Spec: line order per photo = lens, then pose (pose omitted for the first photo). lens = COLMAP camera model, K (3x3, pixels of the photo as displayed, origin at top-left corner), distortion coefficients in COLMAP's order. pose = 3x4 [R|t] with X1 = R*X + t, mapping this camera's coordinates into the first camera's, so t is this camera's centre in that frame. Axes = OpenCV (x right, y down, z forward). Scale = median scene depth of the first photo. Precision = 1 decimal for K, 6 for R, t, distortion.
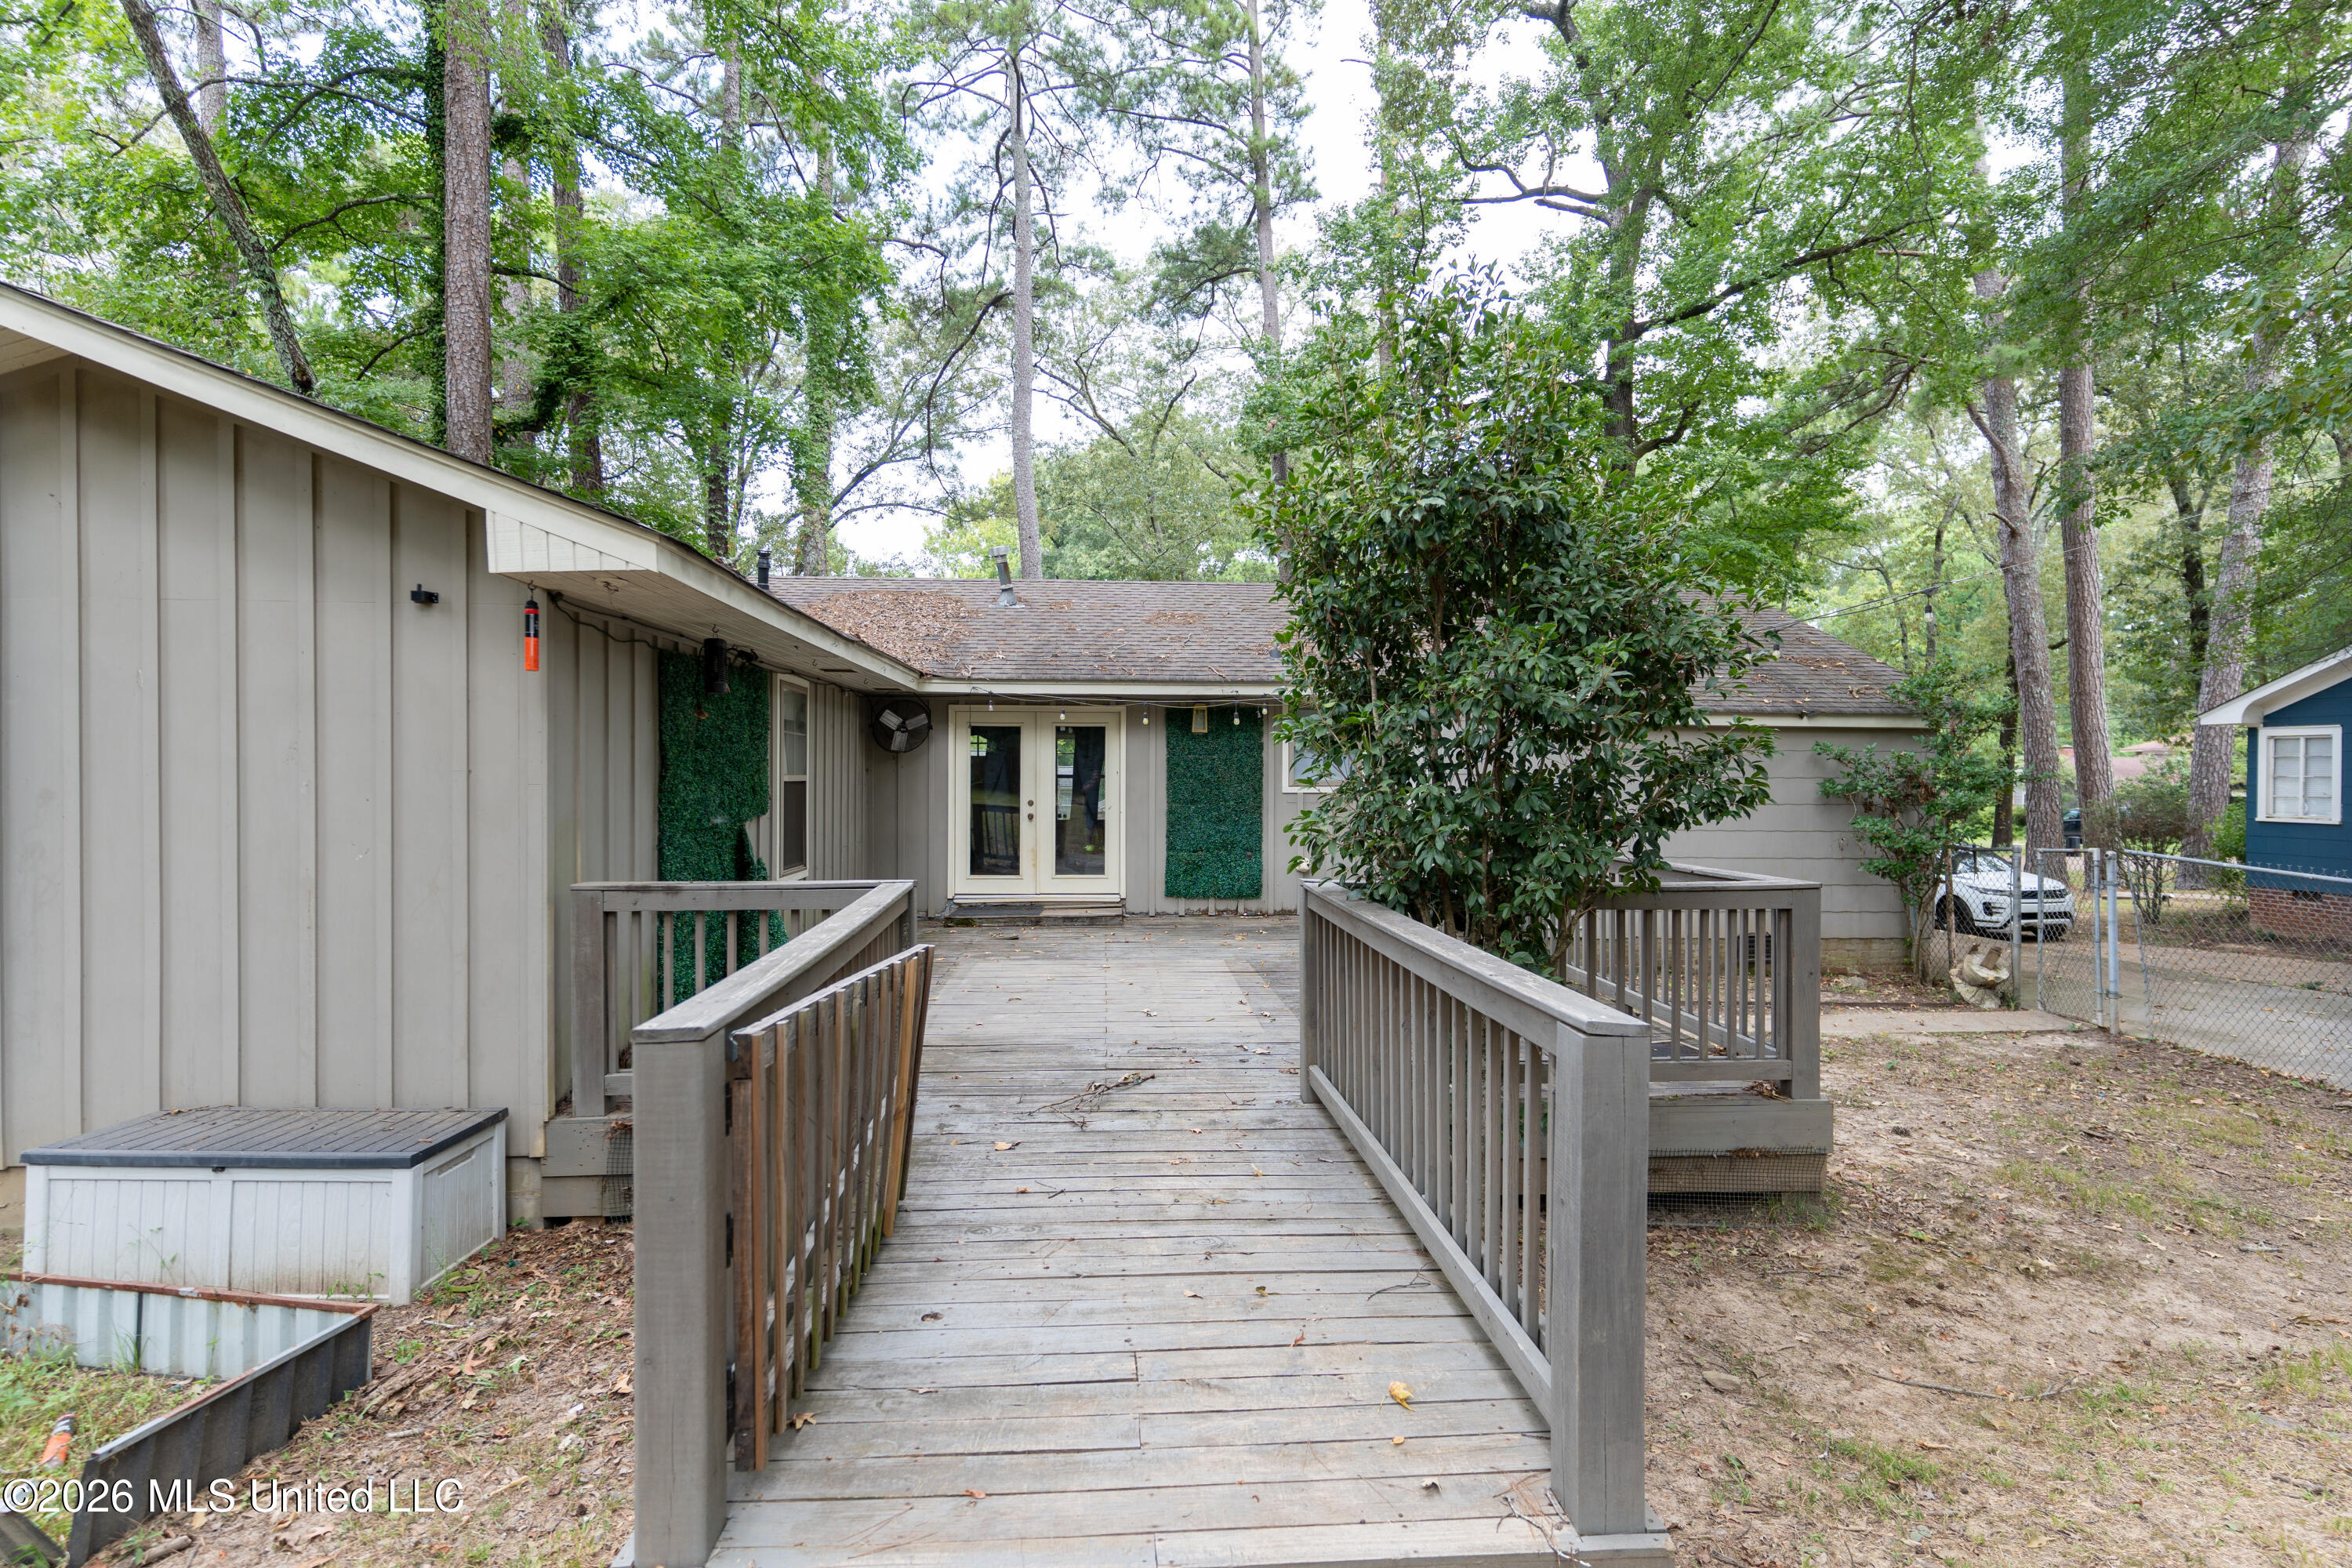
lens RADIAL K [[1136.6, 0, 1173.3], [0, 1136.6, 776.0], [0, 0, 1]] dist [0.001644, 0.000635]
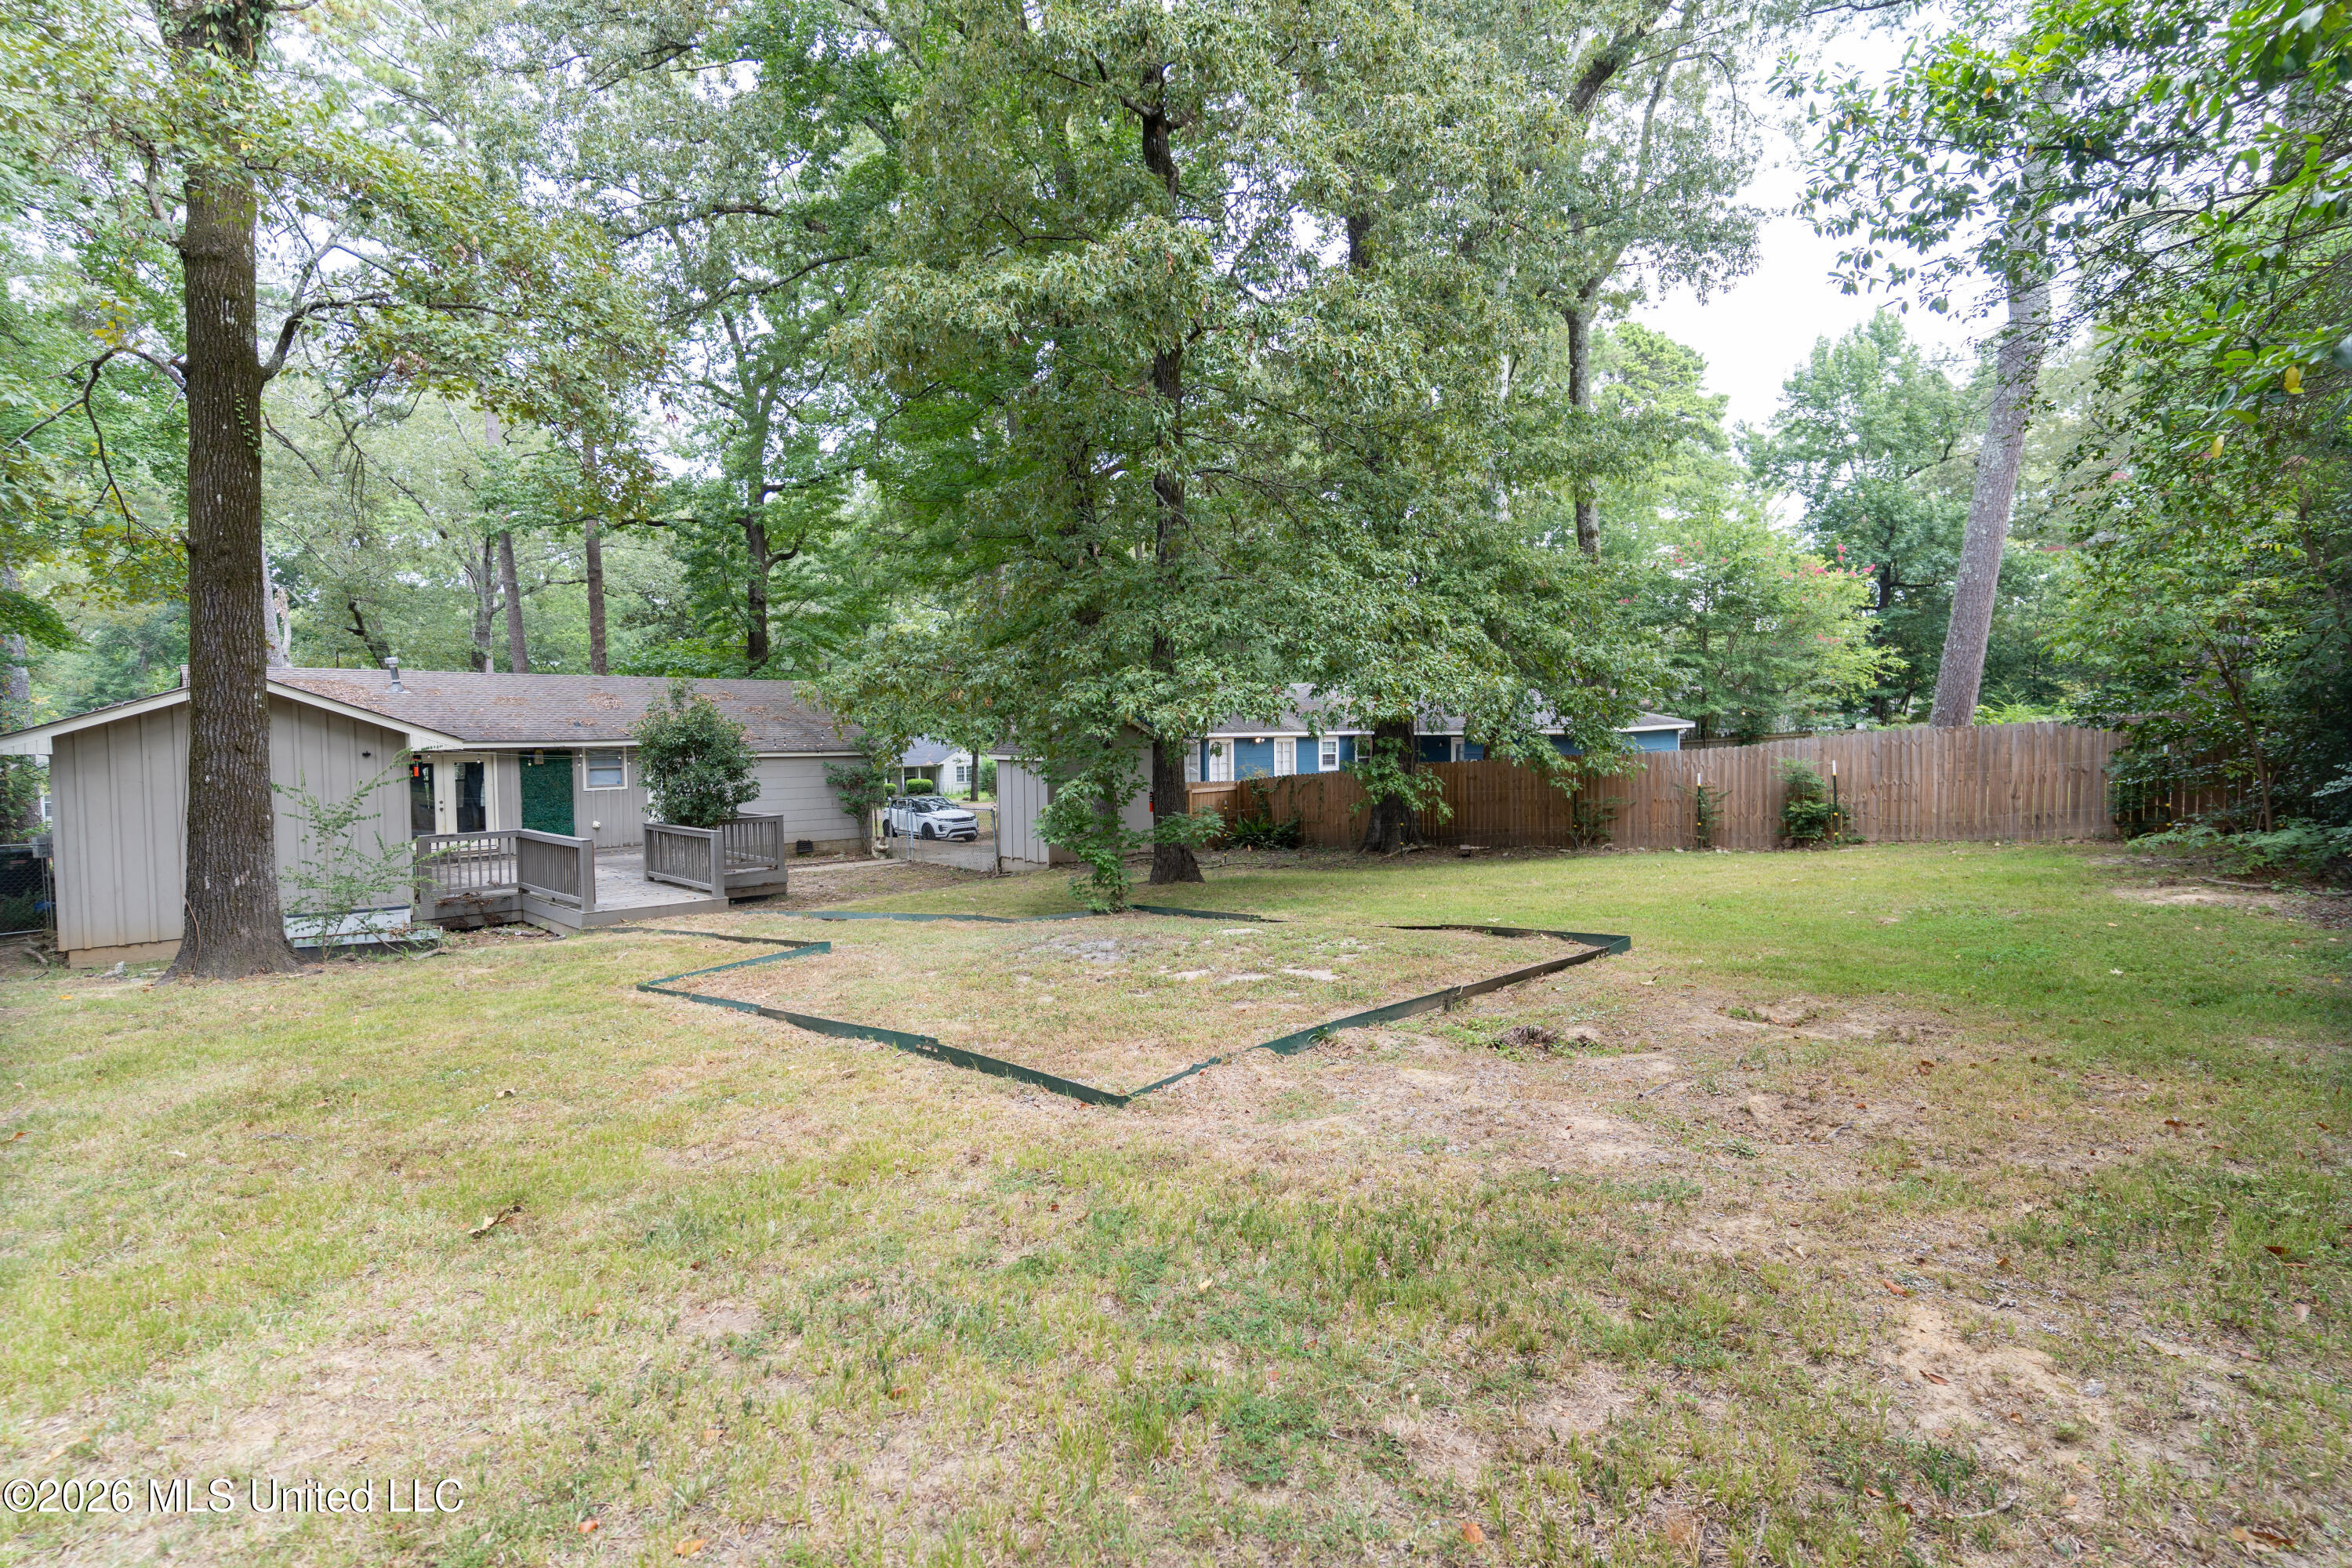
lens RADIAL K [[1105.7, 0, 1176.0], [0, 1105.7, 784.0], [0, 0, 1]] dist [0.038330, 0.000334]
pose [[0.764021, -0.039623, 0.643974, -0.437770], [0.014302, 0.998907, 0.044493, -0.082120], [-0.645033, -0.024783, 0.763753, -1.416721]]
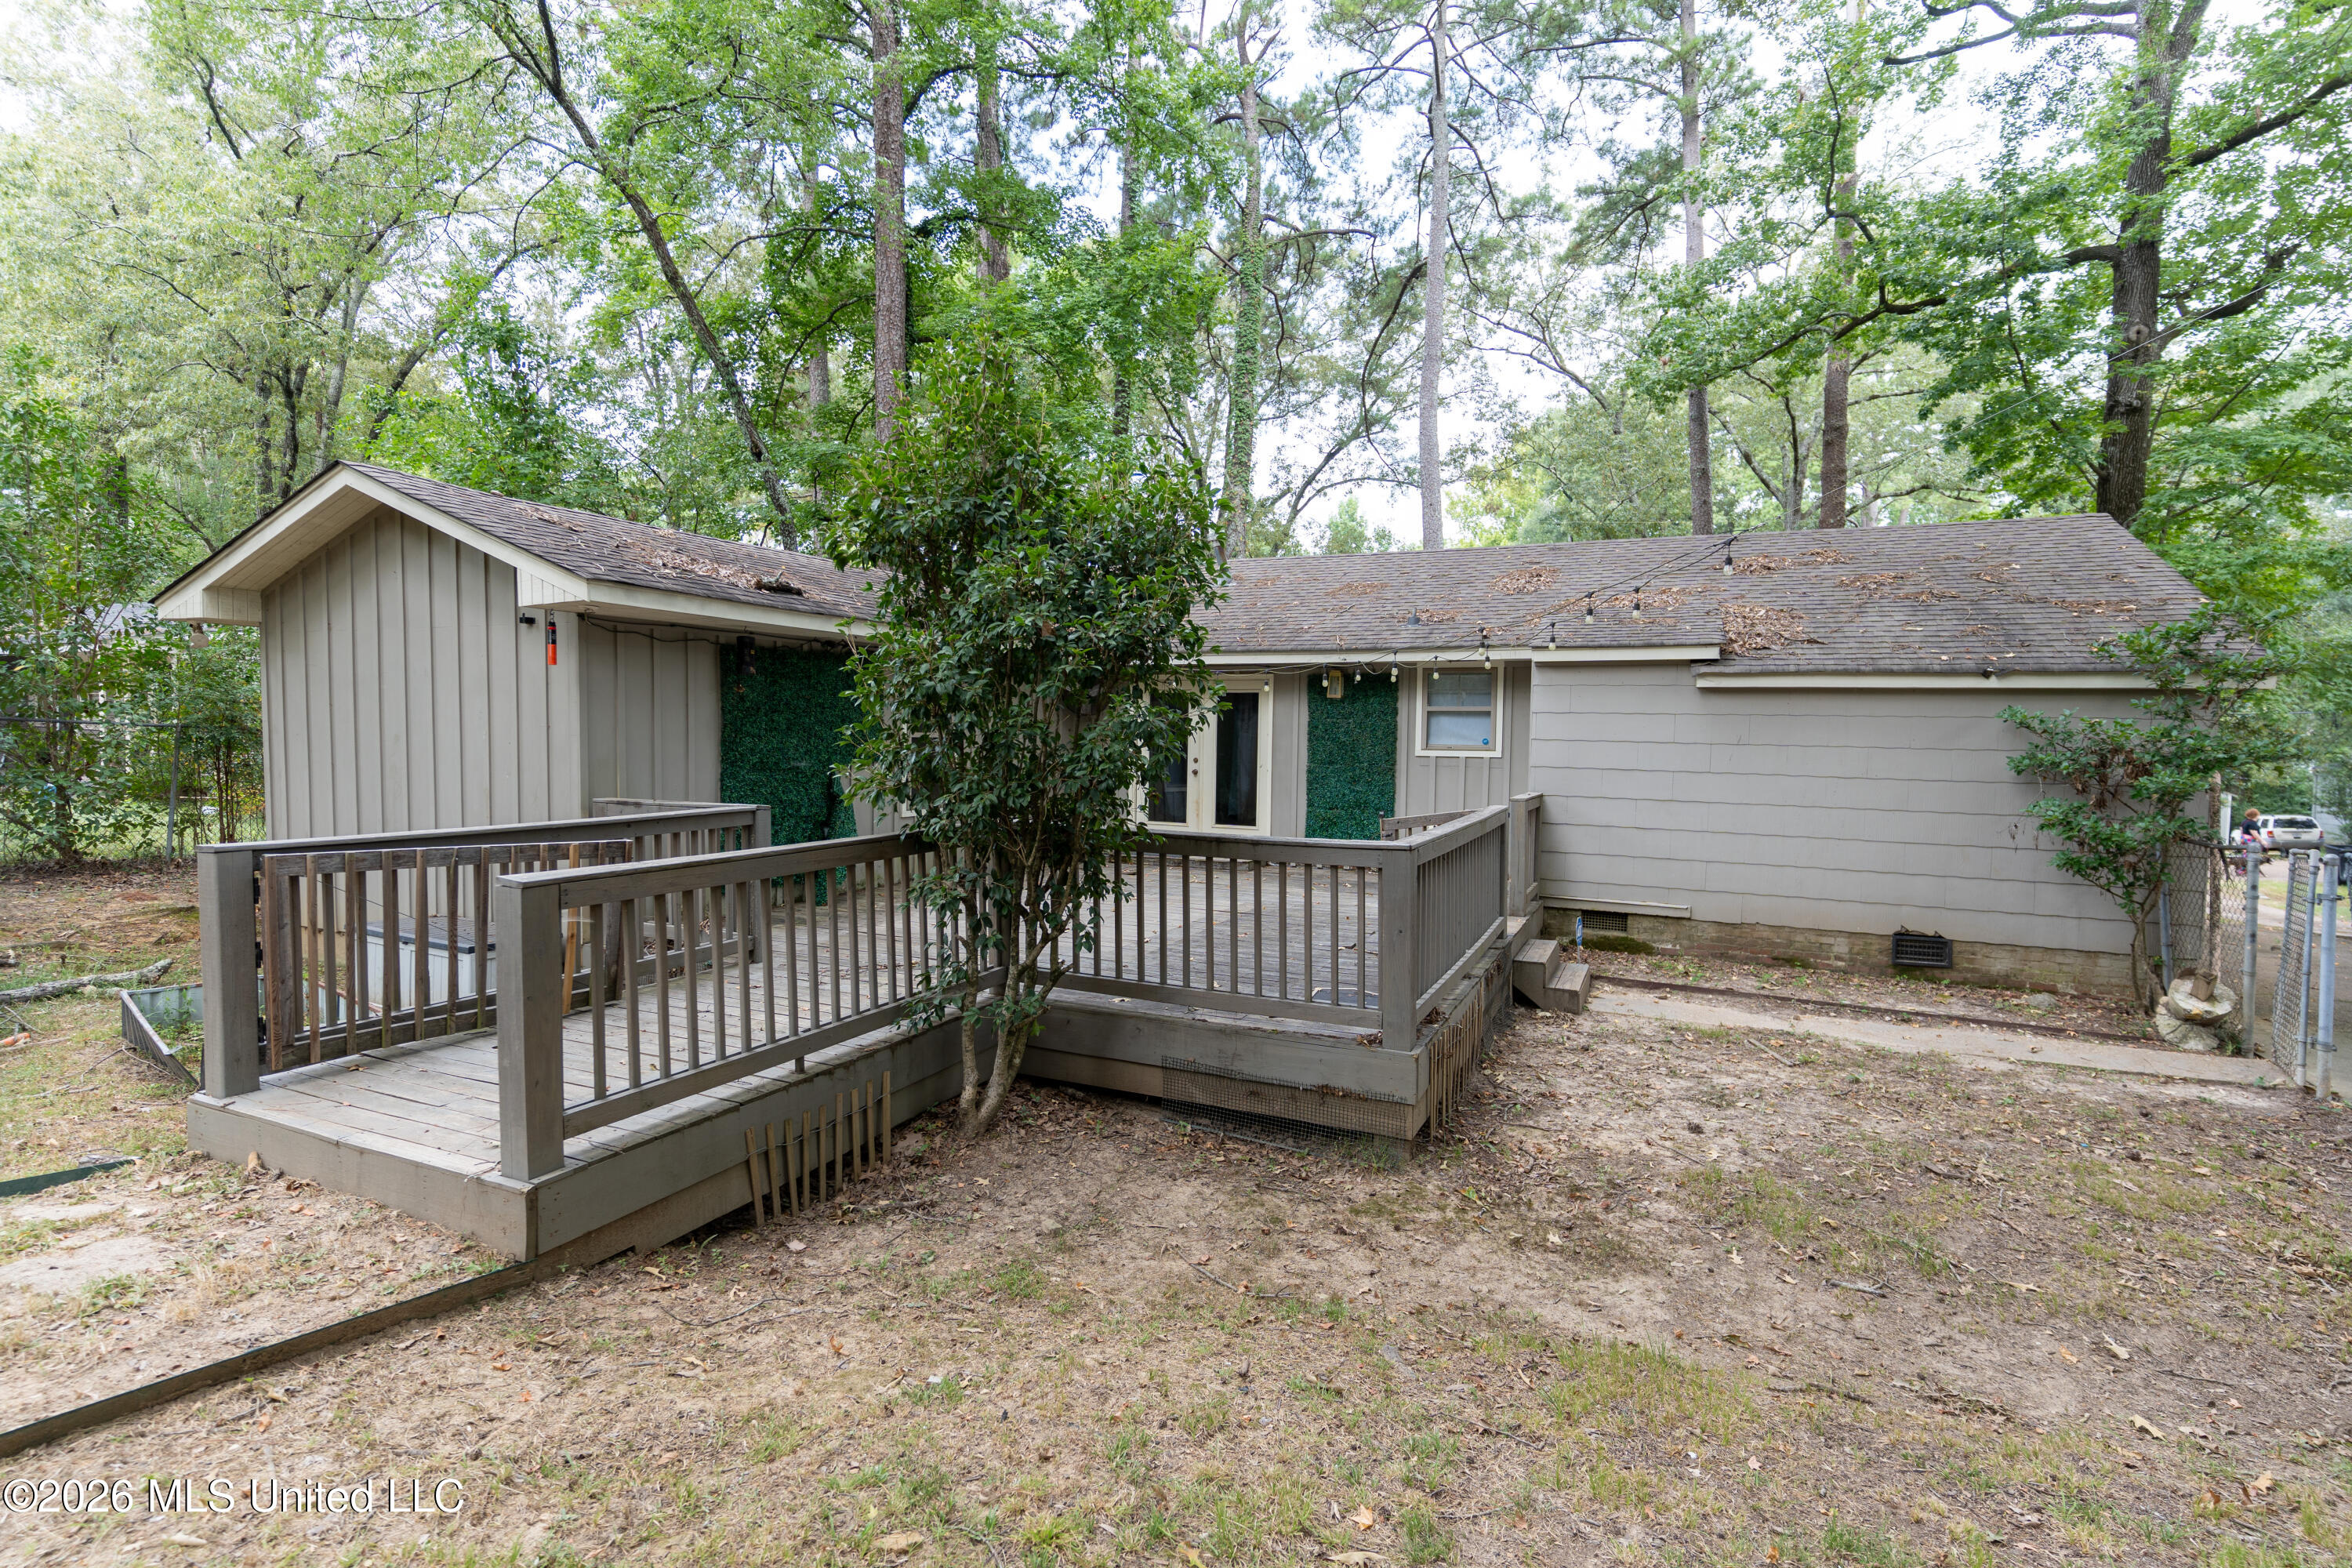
lens RADIAL K [[1116.4, 0, 1176.0], [0, 1116.4, 784.0], [0, 0, 1]] dist [-0.002657, 0.000752]
pose [[0.881755, 0.032483, -0.470587, 0.421280], [-0.013198, 0.998935, 0.044222, -0.001770], [0.471522, -0.032782, 0.881245, 0.003806]]
